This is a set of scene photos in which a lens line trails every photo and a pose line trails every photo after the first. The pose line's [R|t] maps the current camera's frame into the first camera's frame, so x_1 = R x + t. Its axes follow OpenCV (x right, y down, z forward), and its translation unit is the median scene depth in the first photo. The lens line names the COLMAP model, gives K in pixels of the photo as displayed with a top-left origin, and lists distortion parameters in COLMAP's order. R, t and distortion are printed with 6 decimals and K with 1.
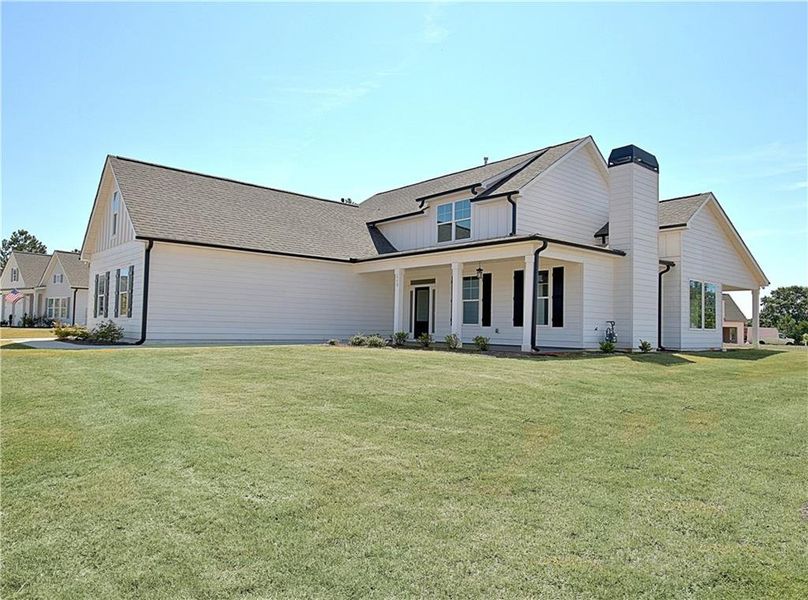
lens RADIAL K [[527.9, 0, 404.0], [0, 527.9, 300.0], [0, 0, 1]] dist [0.000011, -0.000015]
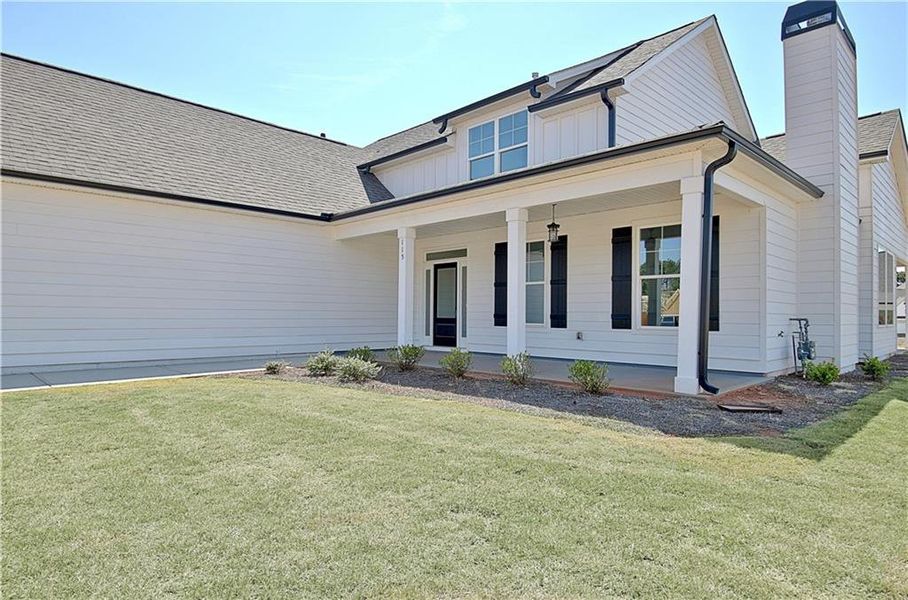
lens RADIAL K [[442.5, 0, 450.0], [0, 442.5, 300.1], [0, 0, 1]] dist [0.035325, -0.043107]
pose [[0.997838, -0.013106, 0.064408, 0.006334], [0.011127, 0.999458, 0.030987, 0.003235], [-0.064779, -0.030203, 0.997442, 0.512219]]
